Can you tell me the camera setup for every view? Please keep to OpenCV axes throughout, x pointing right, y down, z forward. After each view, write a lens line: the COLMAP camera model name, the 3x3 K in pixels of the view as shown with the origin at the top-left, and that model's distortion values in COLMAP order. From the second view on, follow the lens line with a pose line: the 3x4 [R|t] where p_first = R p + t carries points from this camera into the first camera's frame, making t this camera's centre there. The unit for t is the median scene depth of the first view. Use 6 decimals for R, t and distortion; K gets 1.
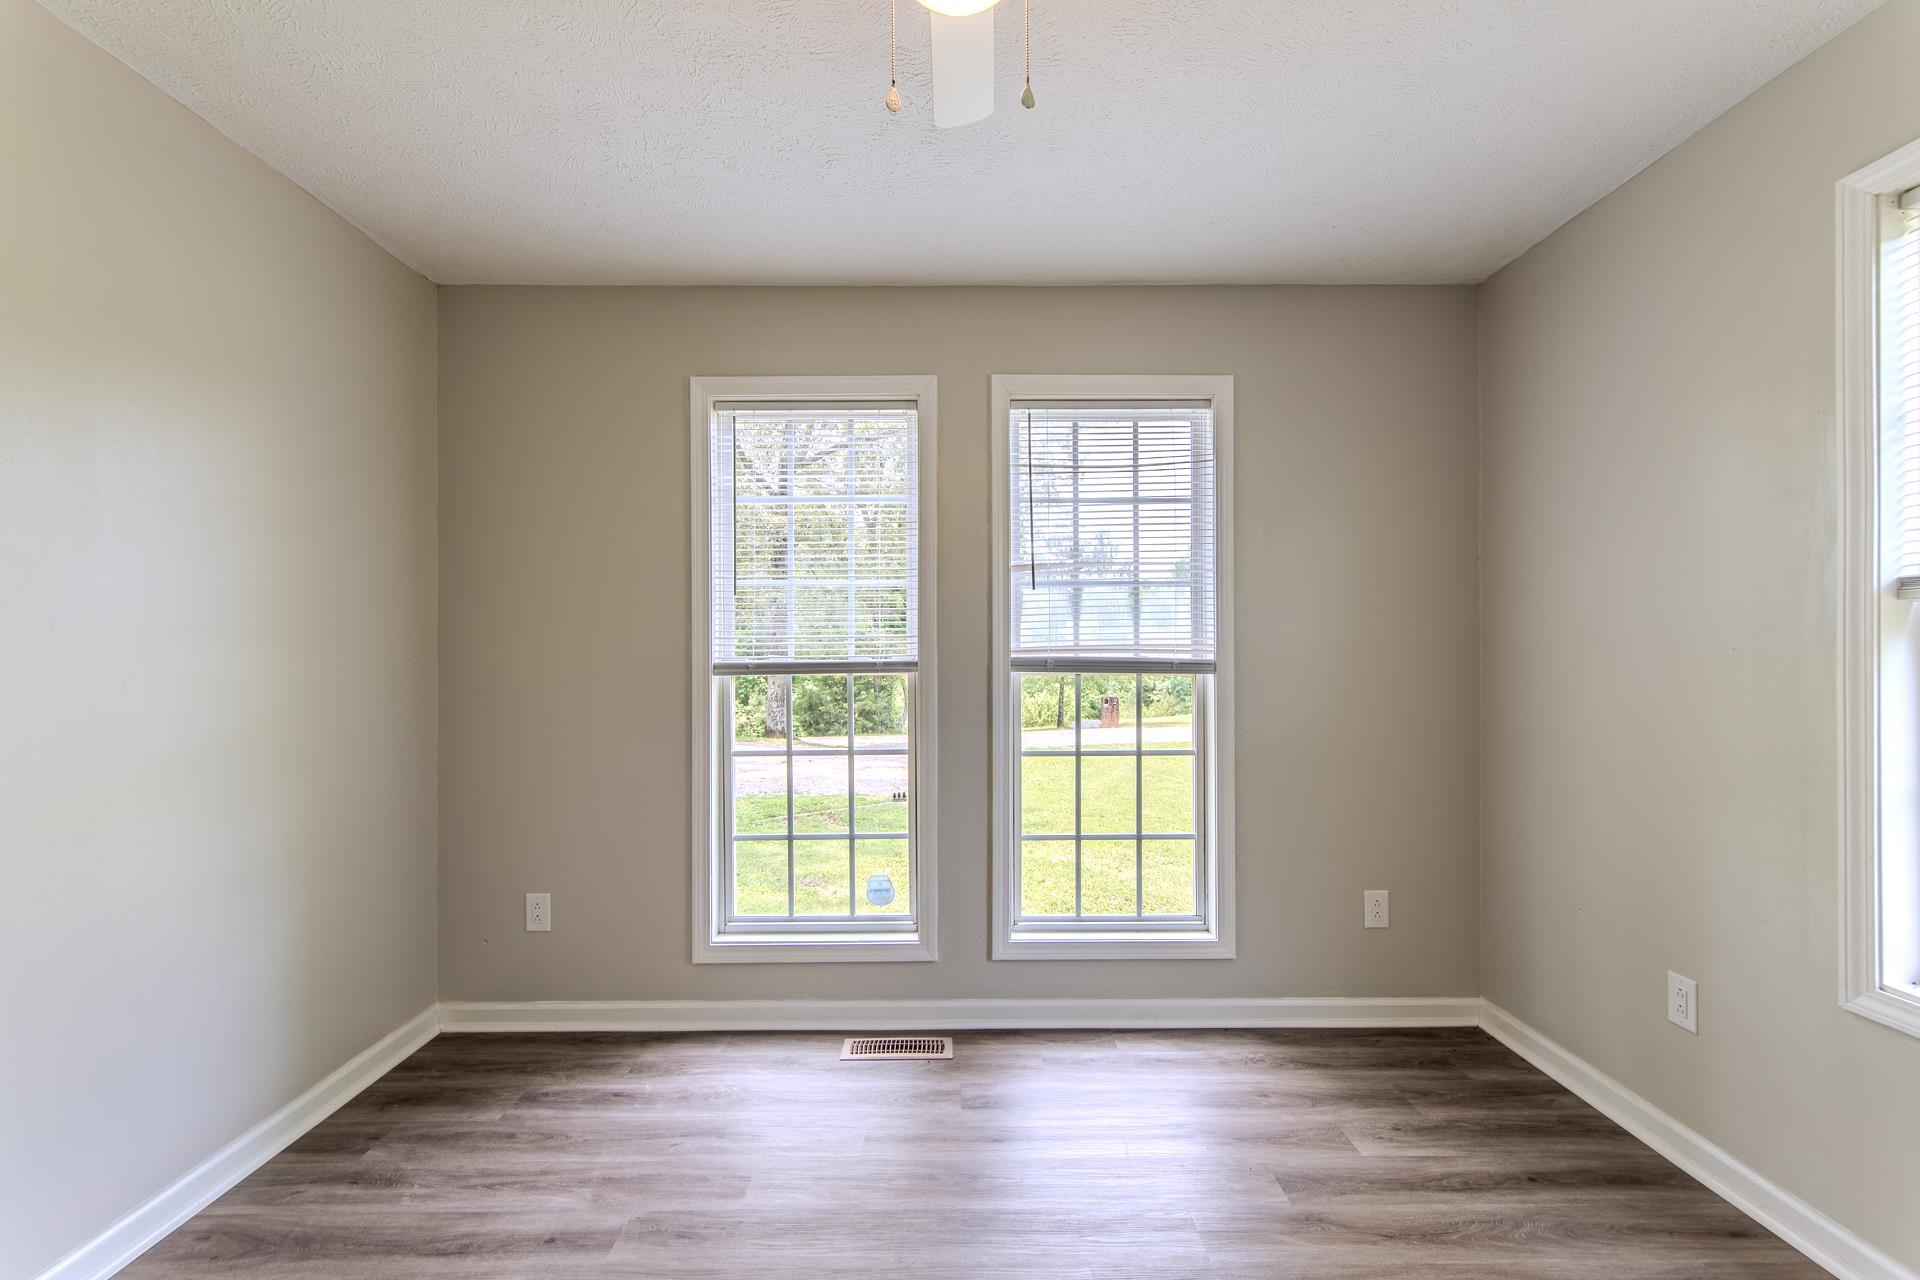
lens RADIAL K [[851.5, 0, 943.4], [0, 851.5, 654.9], [0, 0, 1]] dist [-0.003280, 0.001521]
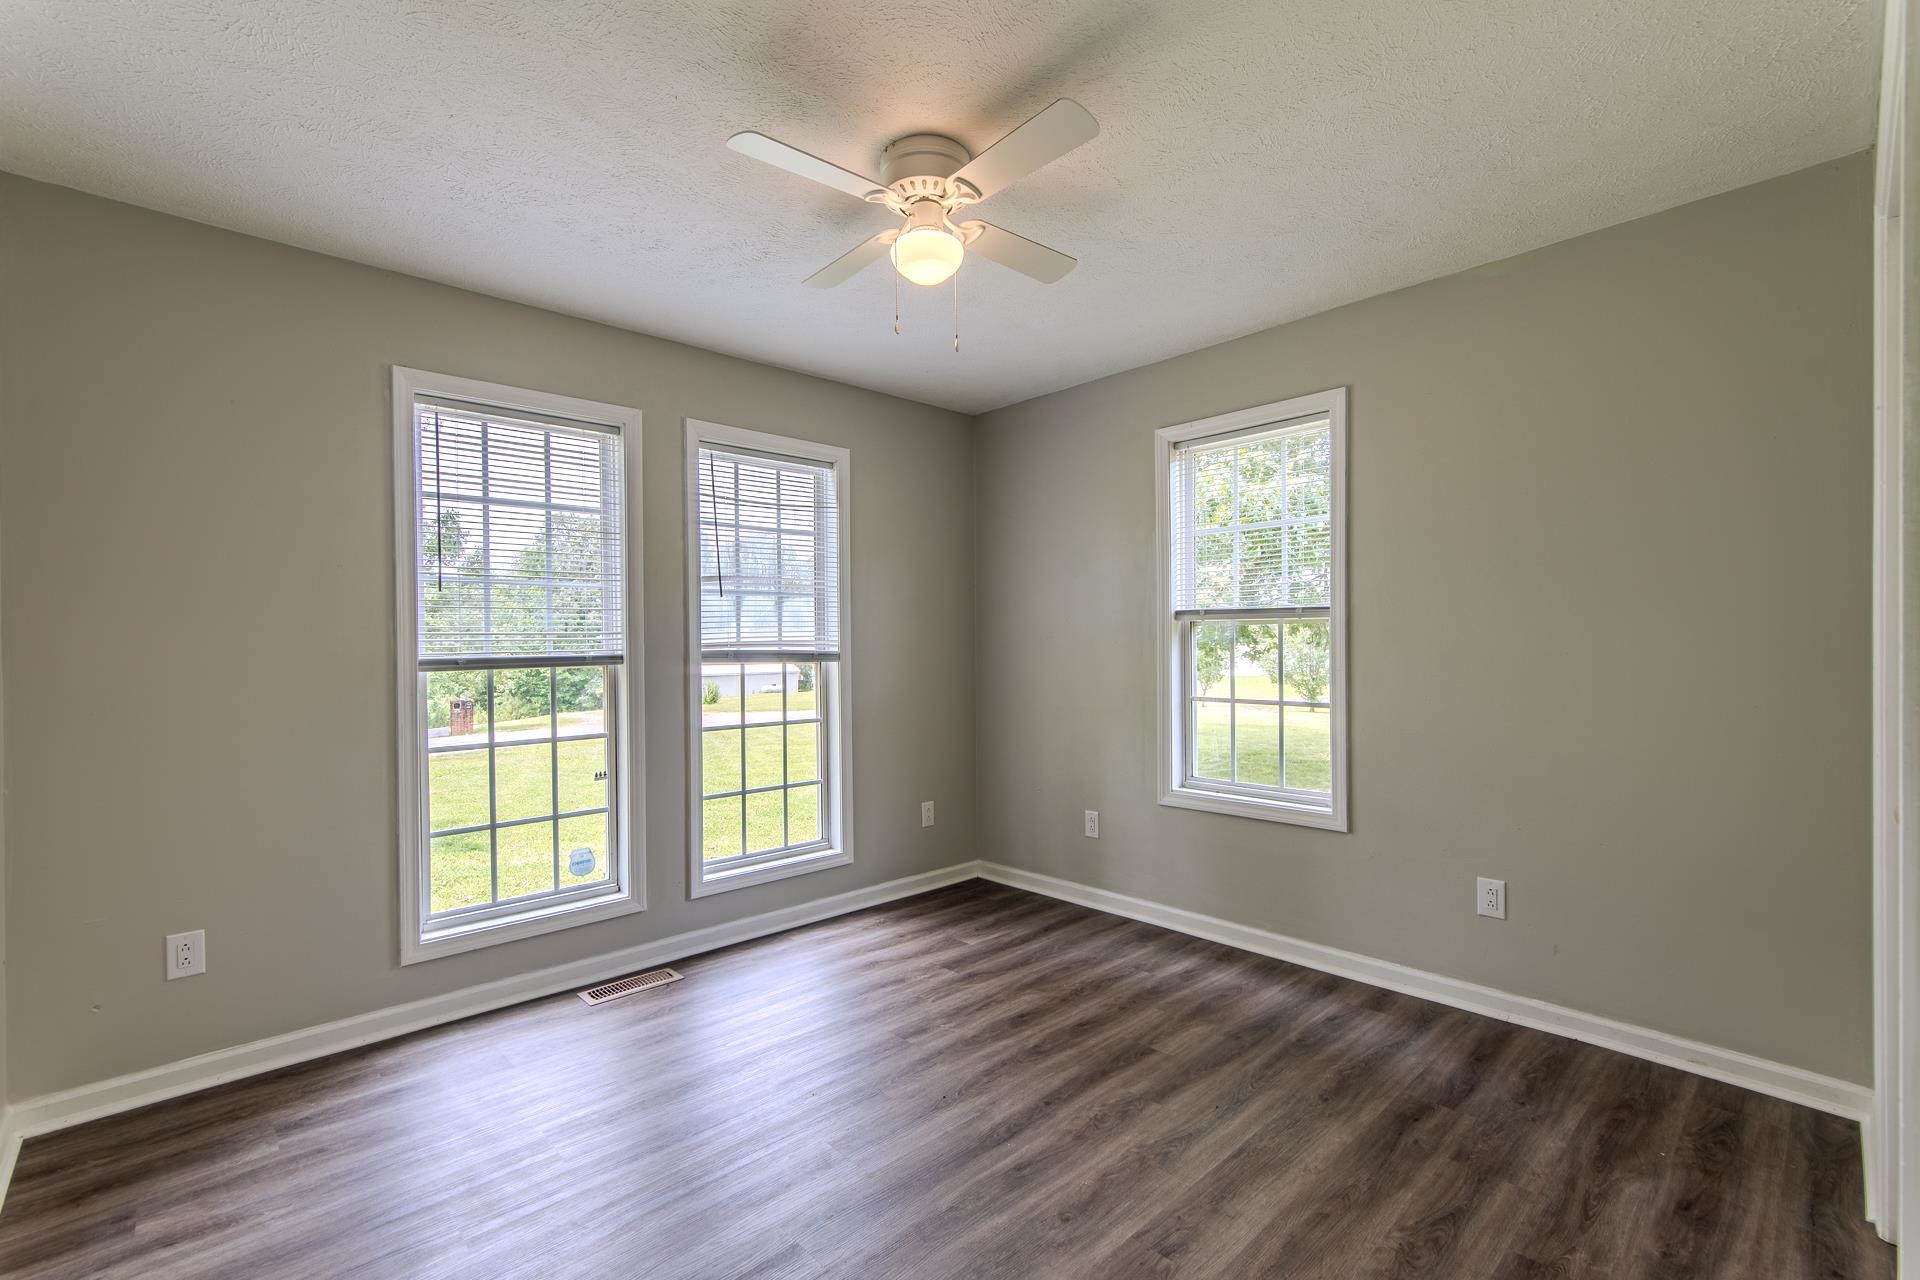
lens RADIAL K [[851.5, 0, 967.3], [0, 851.5, 660.7], [0, 0, 1]] dist [-0.003280, 0.001521]
pose [[0.724225, -0.016164, 0.689375, -0.494383], [0.008932, 0.999861, 0.014061, 0.003102], [-0.689506, -0.004026, 0.724269, -0.156252]]
